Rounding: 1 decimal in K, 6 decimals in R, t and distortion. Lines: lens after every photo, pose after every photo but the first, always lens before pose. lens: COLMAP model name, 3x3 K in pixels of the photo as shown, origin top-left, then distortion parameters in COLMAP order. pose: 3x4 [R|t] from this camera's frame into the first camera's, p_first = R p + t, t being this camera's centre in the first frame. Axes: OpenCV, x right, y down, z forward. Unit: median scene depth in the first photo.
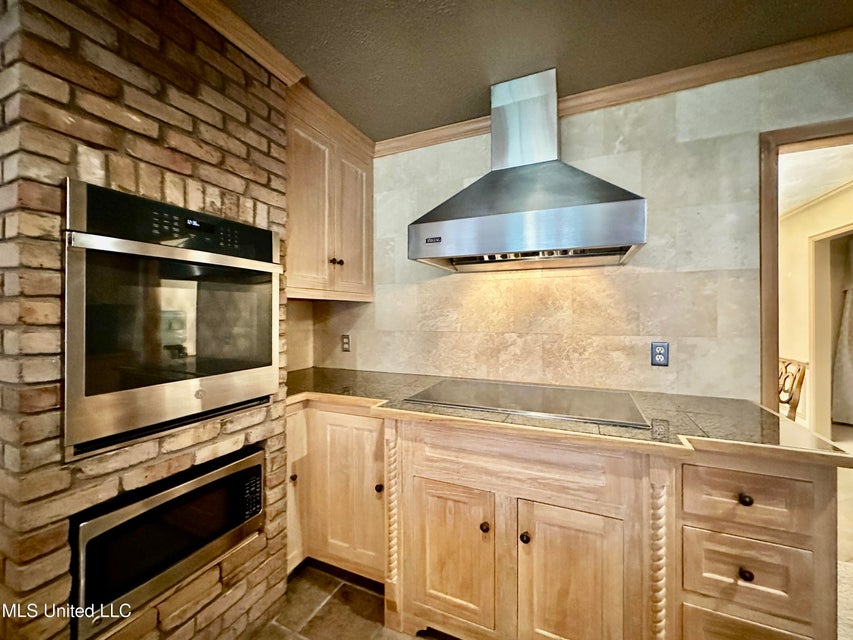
lens RADIAL K [[347.2, 0, 425.3], [0, 347.2, 315.9], [0, 0, 1]] dist [-0.003409, 0.000112]
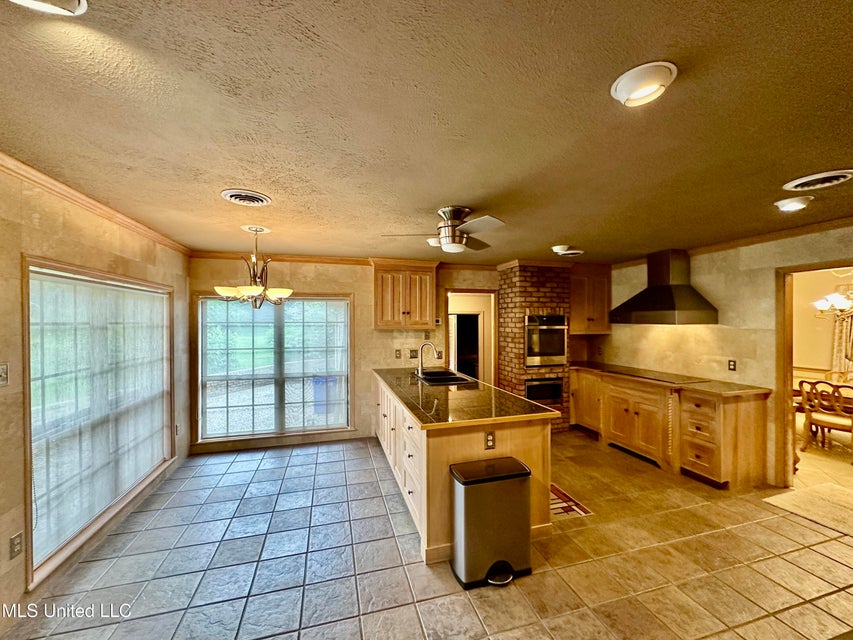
lens RADIAL K [[347.2, 0, 426.1], [0, 347.2, 317.5], [0, 0, 1]] dist [-0.003409, 0.000112]
pose [[0.652387, -0.004543, -0.757873, 1.217362], [-0.003785, 0.999950, -0.009252, -0.188663], [0.757877, 0.008905, 0.652337, -2.187229]]
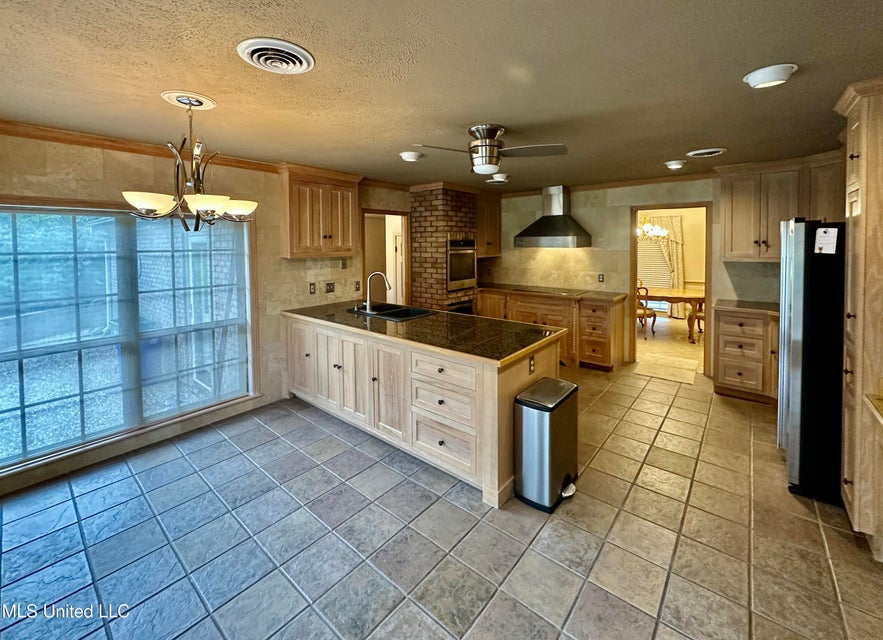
lens RADIAL K [[376.4, 0, 444.6], [0, 376.4, 249.8], [0, 0, 1]] dist [-0.003314, 0.000076]
pose [[0.967794, 0.001593, -0.251737, 0.218742], [0.002770, 0.999852, 0.016975, -0.209048], [0.251726, -0.017126, 0.967647, -2.723071]]
